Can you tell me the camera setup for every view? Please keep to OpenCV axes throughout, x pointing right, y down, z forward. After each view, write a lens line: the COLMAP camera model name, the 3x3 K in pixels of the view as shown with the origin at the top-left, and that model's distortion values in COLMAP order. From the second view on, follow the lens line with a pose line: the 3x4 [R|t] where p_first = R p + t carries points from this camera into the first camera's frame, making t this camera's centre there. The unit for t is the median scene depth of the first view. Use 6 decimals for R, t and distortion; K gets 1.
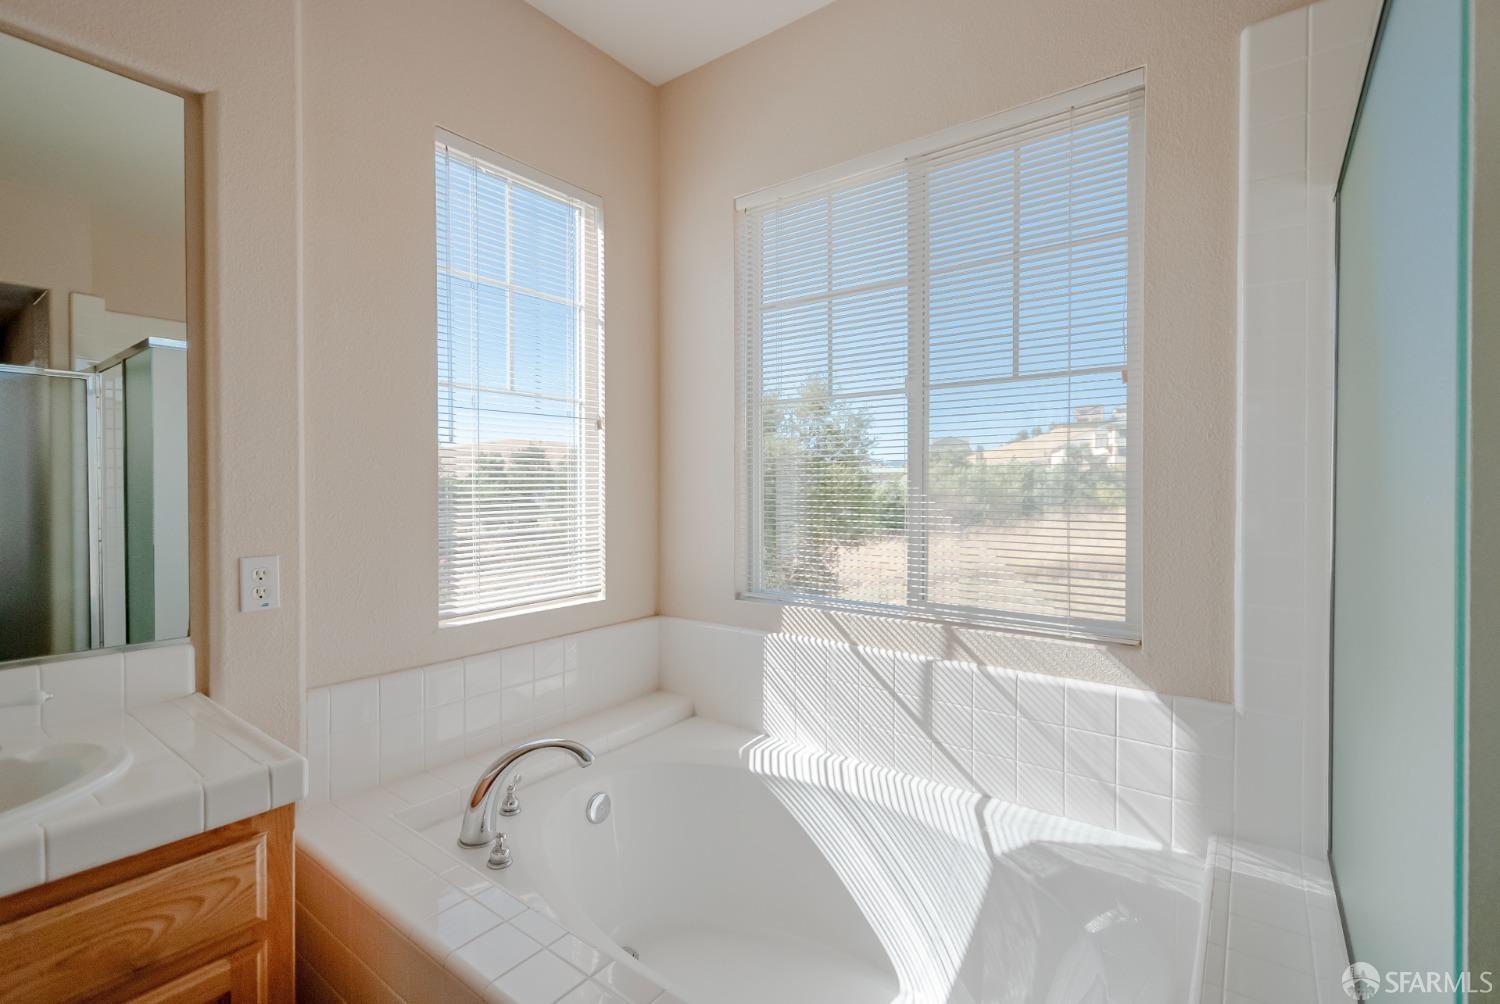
lens RADIAL K [[672.9, 0, 746.4], [0, 672.9, 493.4], [0, 0, 1]] dist [-0.001580, 0.000066]
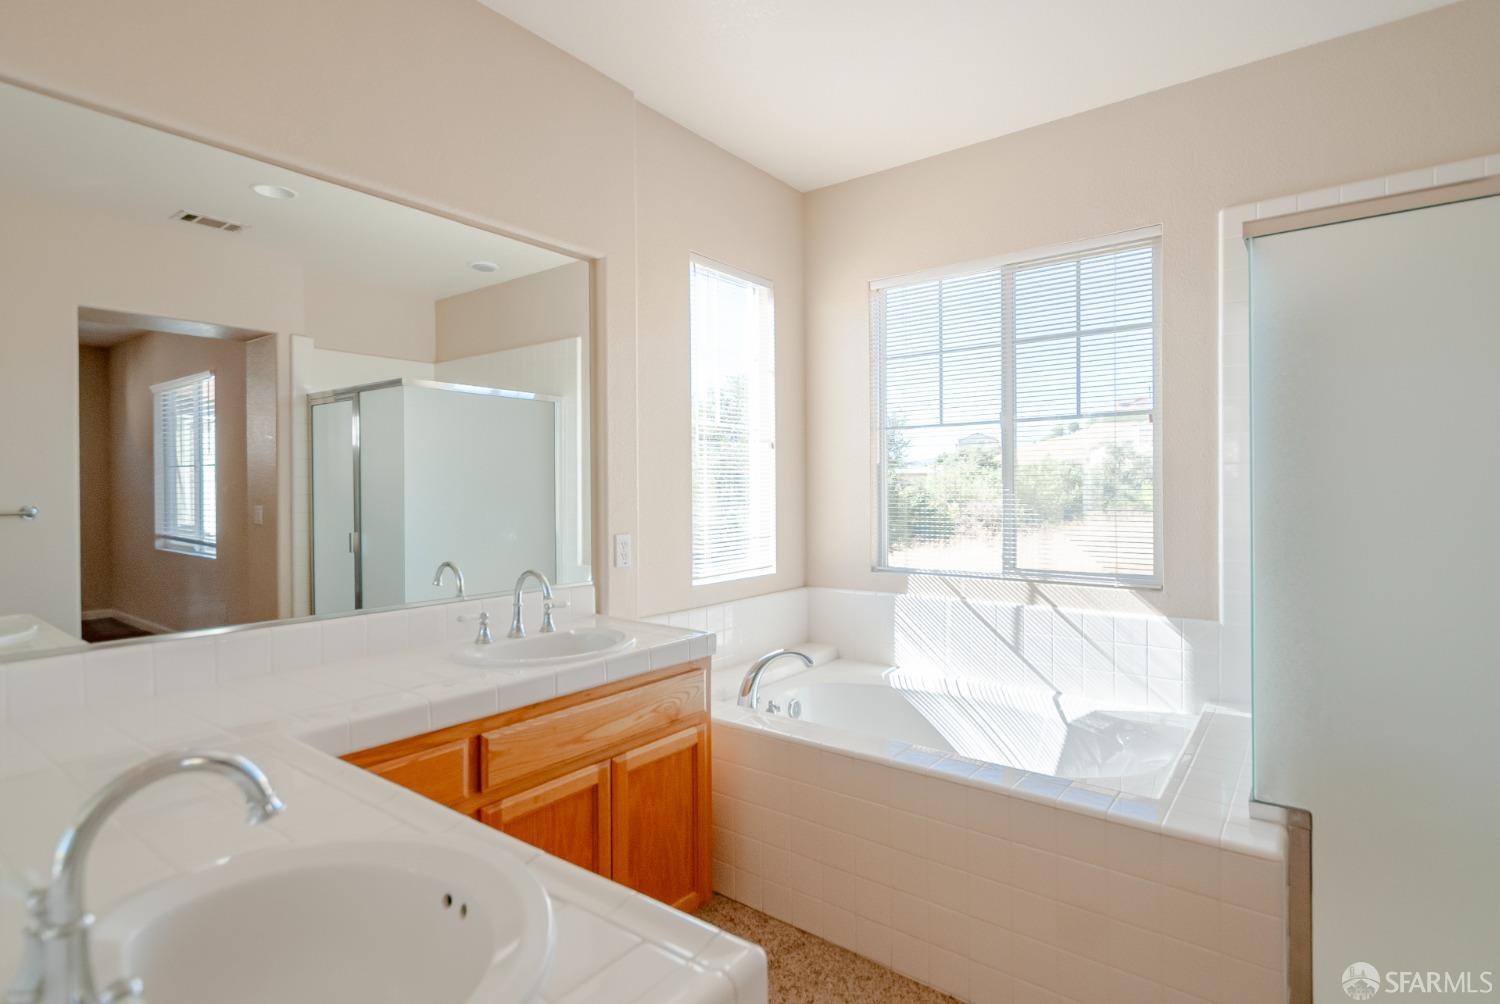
lens RADIAL K [[757.7, 0, 750.0], [0, 757.7, 502.0], [0, 0, 1]] dist [0.001905, -0.000062]
pose [[0.999965, -0.007727, 0.003048, -0.317411], [0.007713, 0.999959, 0.004806, 0.006122], [-0.003085, -0.004782, 0.999984, -0.654852]]
